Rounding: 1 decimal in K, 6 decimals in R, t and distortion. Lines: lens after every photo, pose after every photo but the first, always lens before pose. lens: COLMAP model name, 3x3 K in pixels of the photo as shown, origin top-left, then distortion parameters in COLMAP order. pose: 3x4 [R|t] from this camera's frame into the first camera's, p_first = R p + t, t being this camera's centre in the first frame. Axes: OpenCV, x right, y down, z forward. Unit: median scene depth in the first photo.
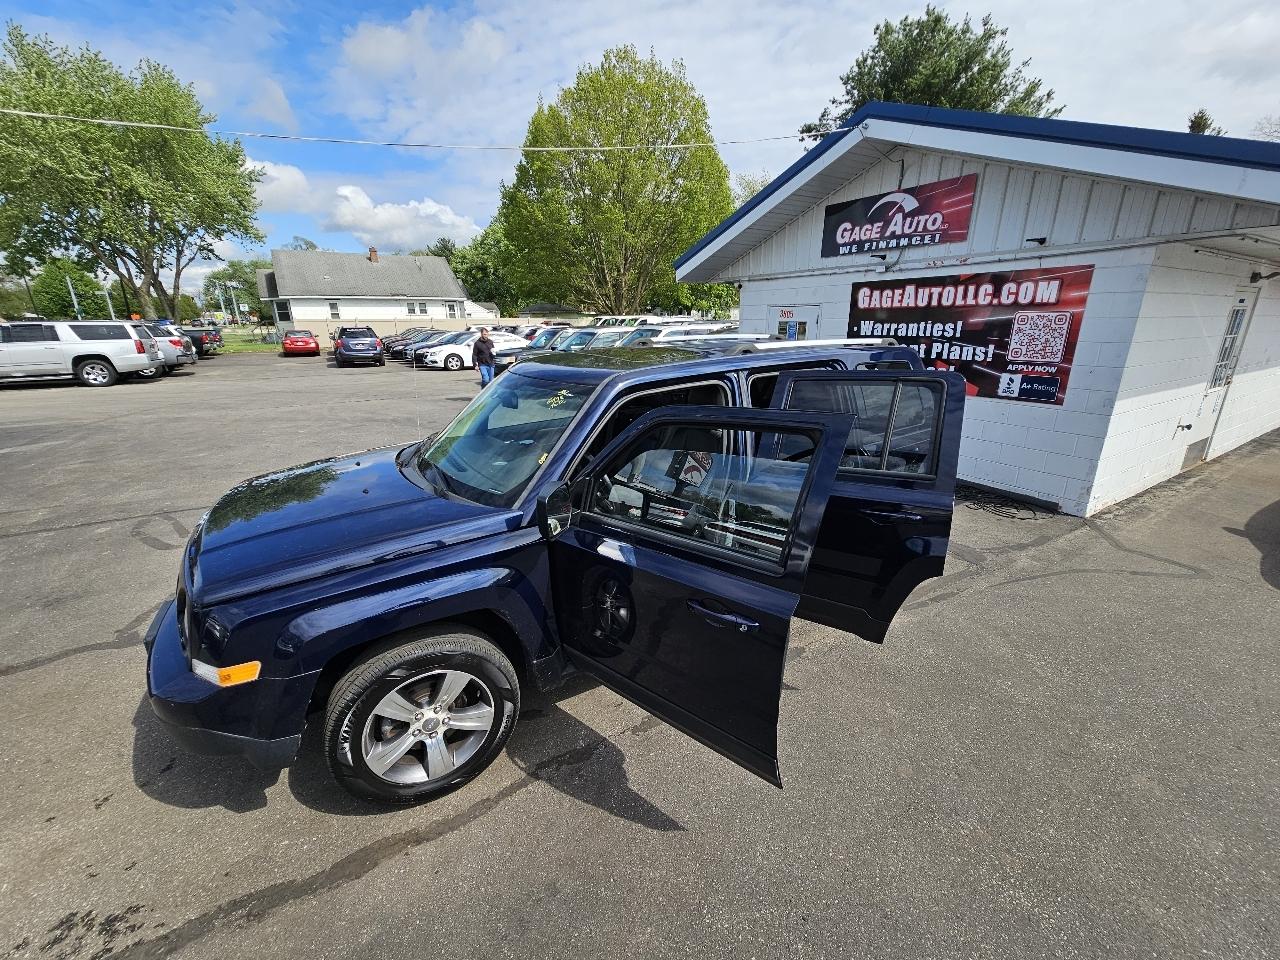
lens RADIAL K [[519.1, 0, 640.4], [0, 519.1, 480.7], [0, 0, 1]] dist [-0.003006, -0.000310]
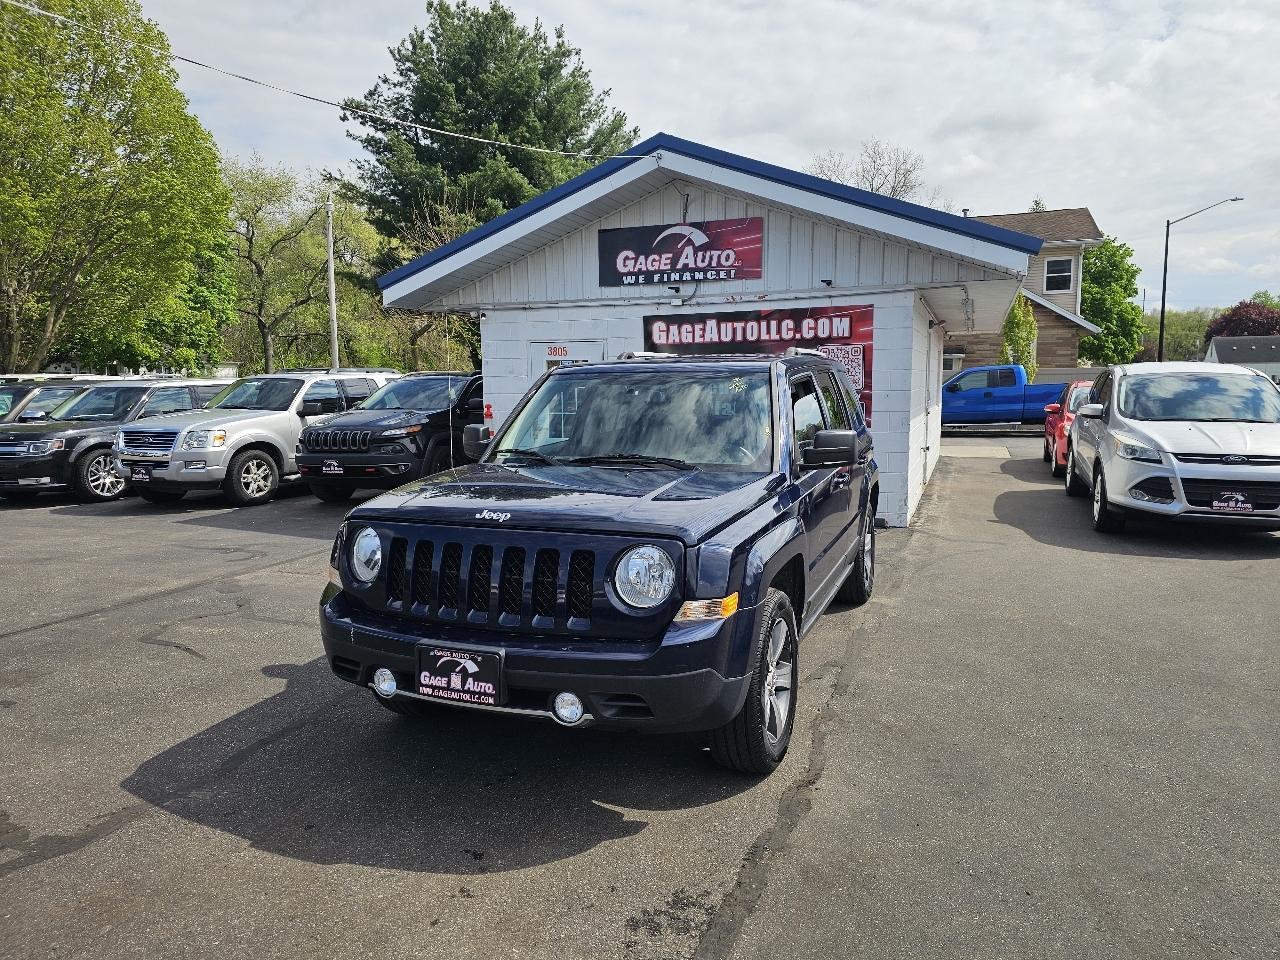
lens RADIAL K [[854.3, 0, 647.9], [0, 854.3, 483.1], [0, 0, 1]] dist [0.054952, -0.048155]
pose [[0.790067, -0.072340, 0.608737, -0.540586], [0.186638, 0.974256, -0.126457, 0.088223], [-0.583918, 0.213523, 0.783229, -0.088715]]
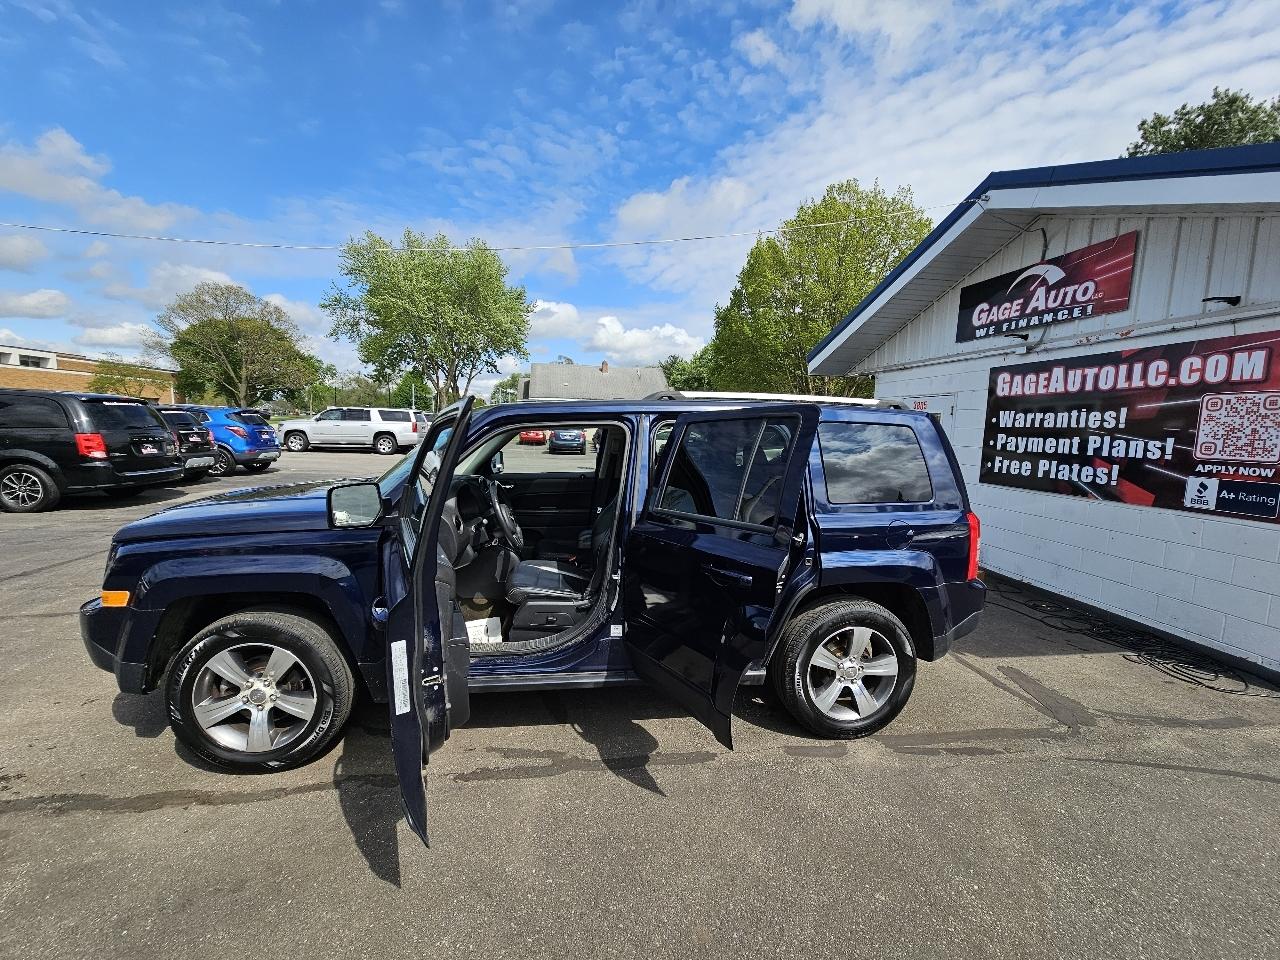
lens RADIAL K [[519.1, 0, 641.5], [0, 519.1, 480.9], [0, 0, 1]] dist [-0.003006, -0.000310]
pose [[0.921065, 0.077059, -0.381707, 0.244068], [-0.151089, 0.974154, -0.167919, 0.030452], [0.358902, 0.212336, 0.908902, 0.068518]]
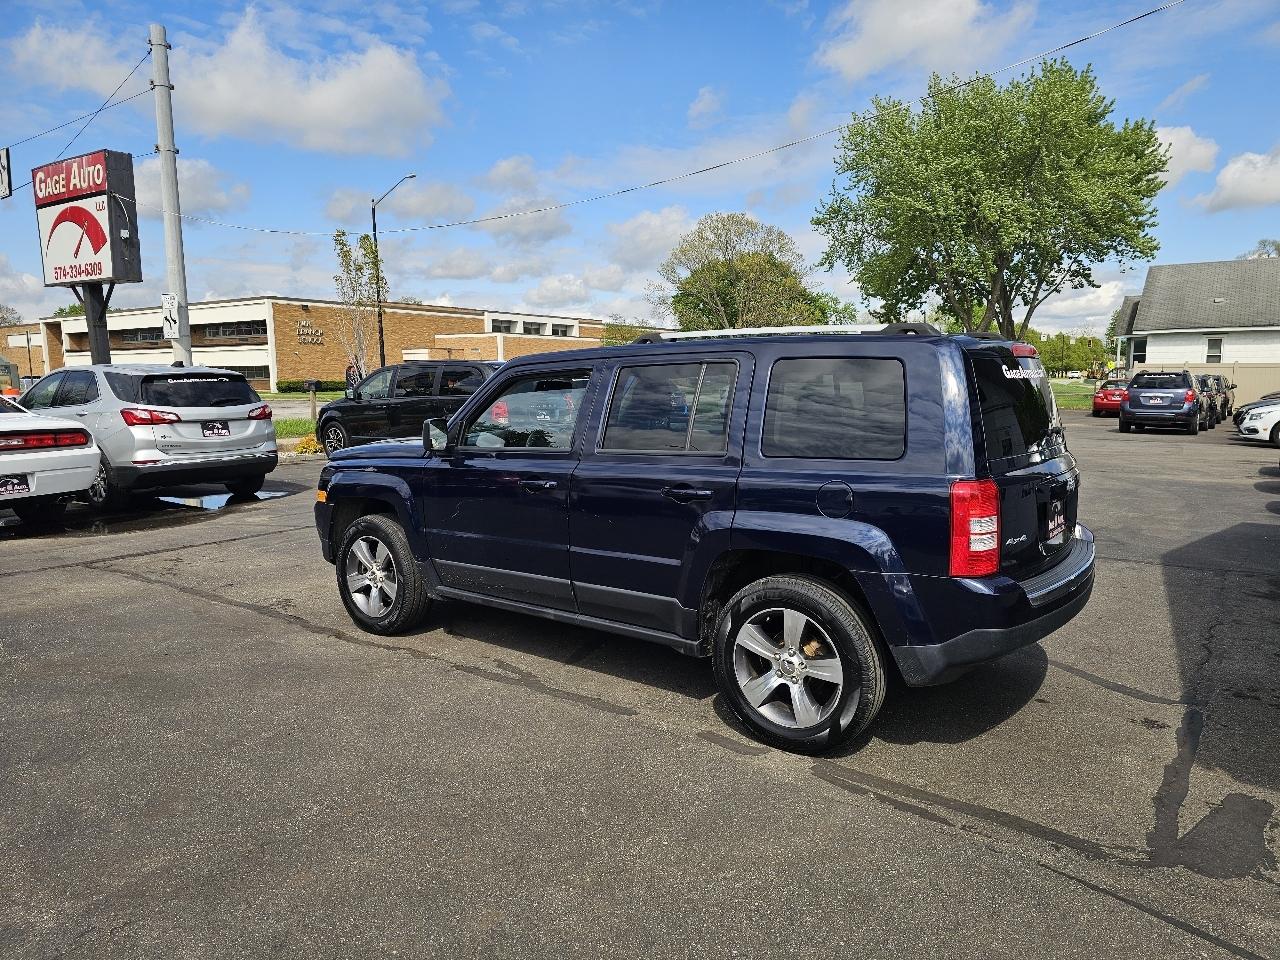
lens RADIAL K [[854.3, 0, 642.9], [0, 854.3, 480.4], [0, 0, 1]] dist [0.054952, -0.048155]
pose [[0.381660, 0.116800, -0.916893, 0.728260], [-0.275770, 0.961193, 0.007653, -0.011086], [0.882205, 0.249931, 0.399059, 0.210226]]
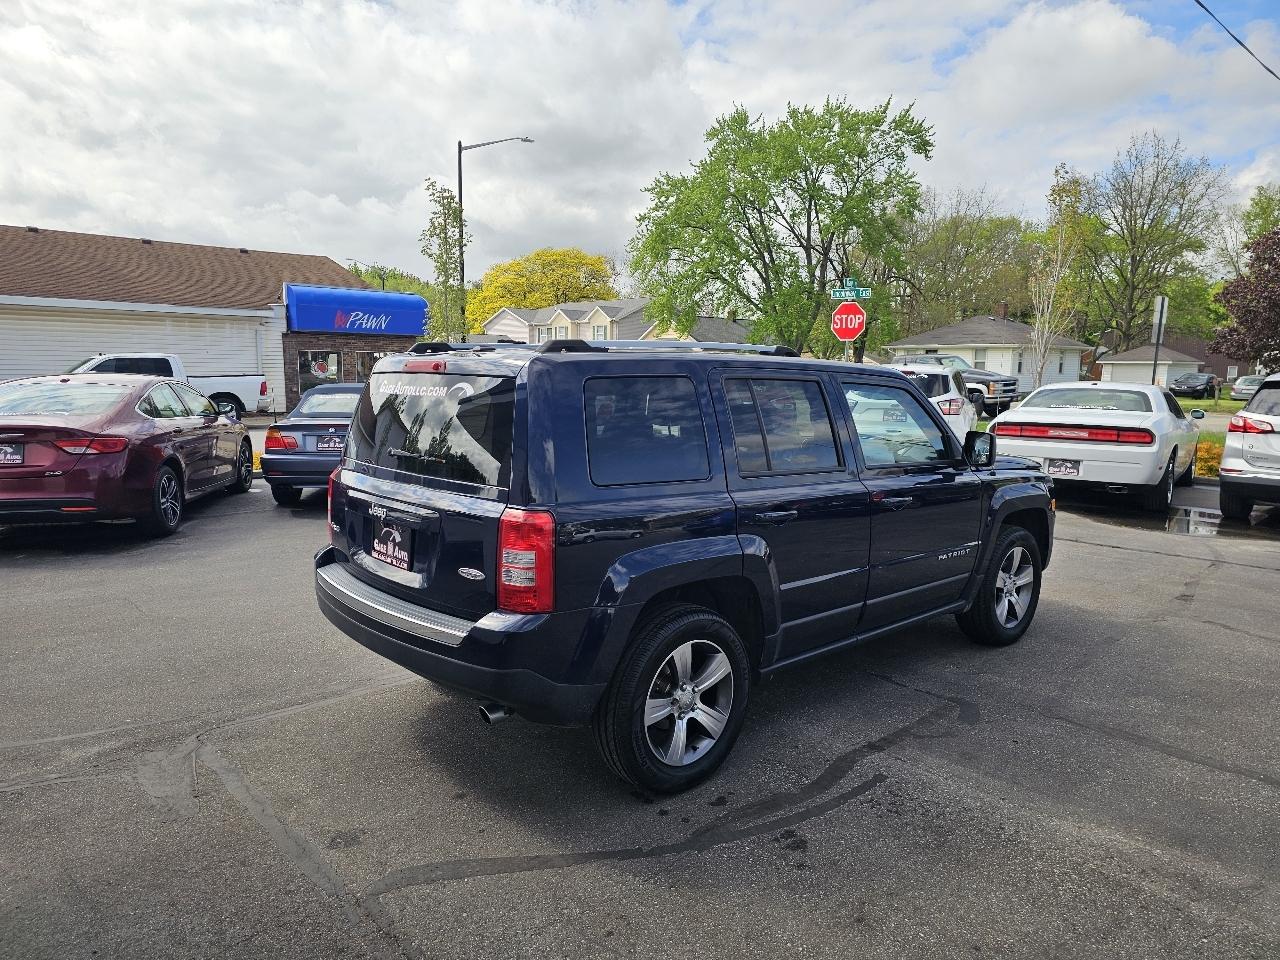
lens RADIAL K [[854.3, 0, 644.6], [0, 854.3, 483.6], [0, 0, 1]] dist [0.054952, -0.048155]
pose [[-0.979624, 0.023555, -0.199455, 0.240758], [-0.063547, 0.905727, 0.419072, -0.339257], [0.190523, 0.423208, -0.885774, 1.212471]]
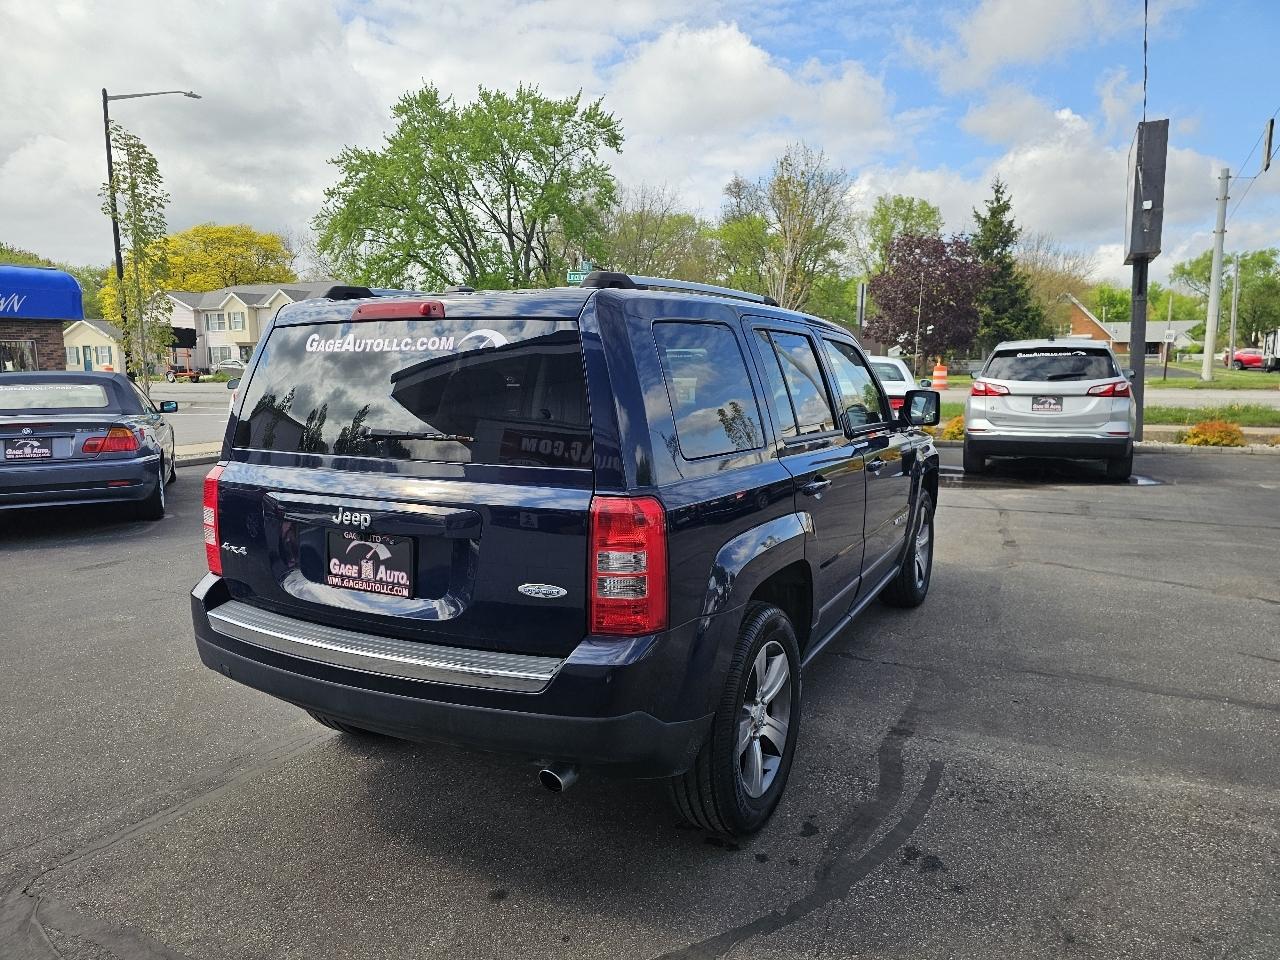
lens RADIAL K [[854.3, 0, 652.9], [0, 854.3, 477.9], [0, 0, 1]] dist [0.054952, -0.048155]
pose [[-0.846504, 0.086532, -0.525304, 0.383924], [-0.146911, 0.910423, 0.386712, -0.267133], [0.511712, 0.404526, -0.757964, 1.054478]]
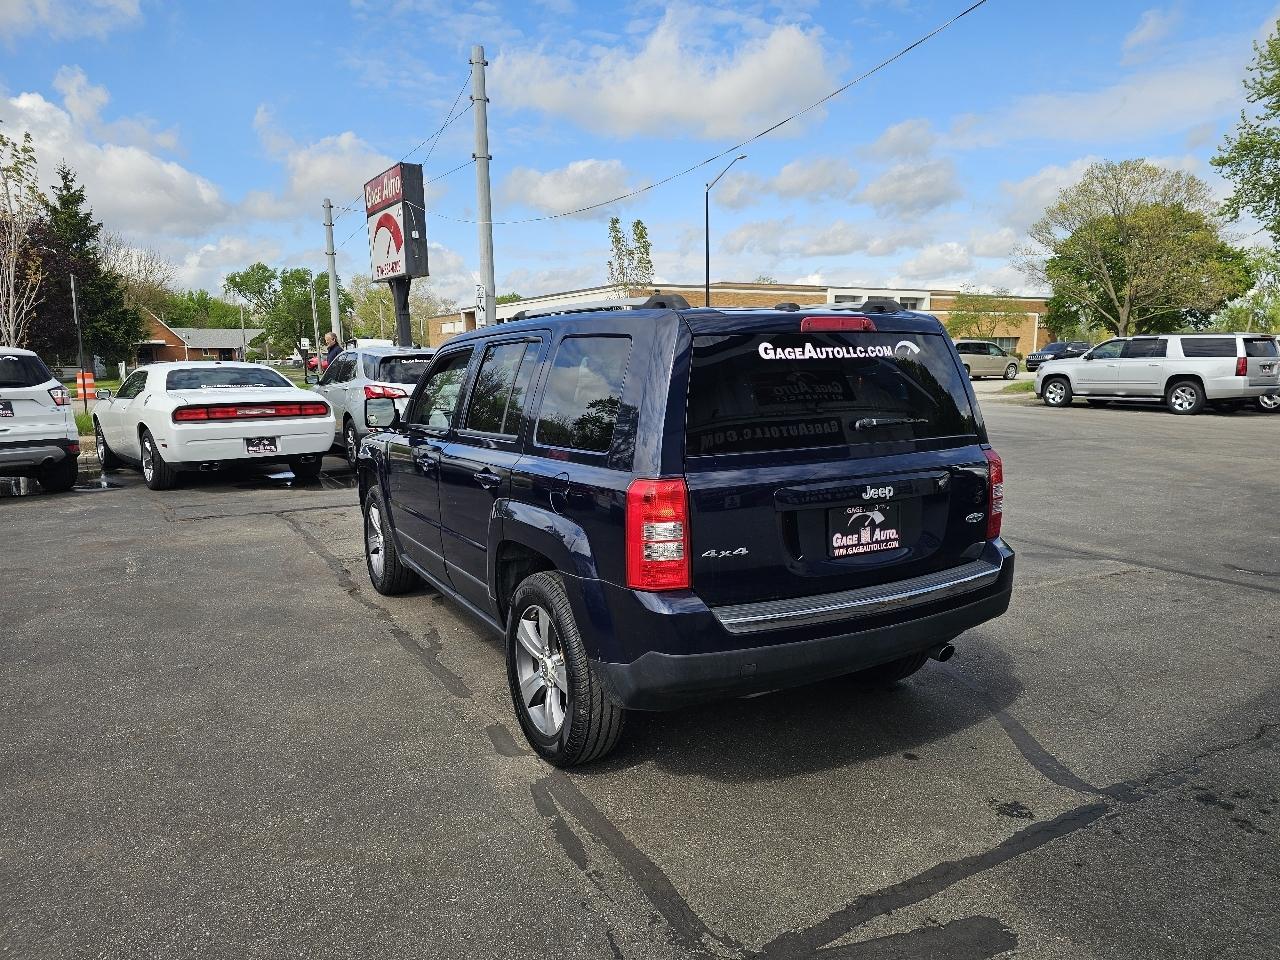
lens RADIAL K [[854.3, 0, 644.4], [0, 854.3, 483.6], [0, 0, 1]] dist [0.054952, -0.048155]
pose [[-0.018224, 0.154038, -0.987897, 0.764678], [-0.290481, 0.944626, 0.152650, -0.123362], [0.956707, 0.289747, 0.027530, 0.568113]]
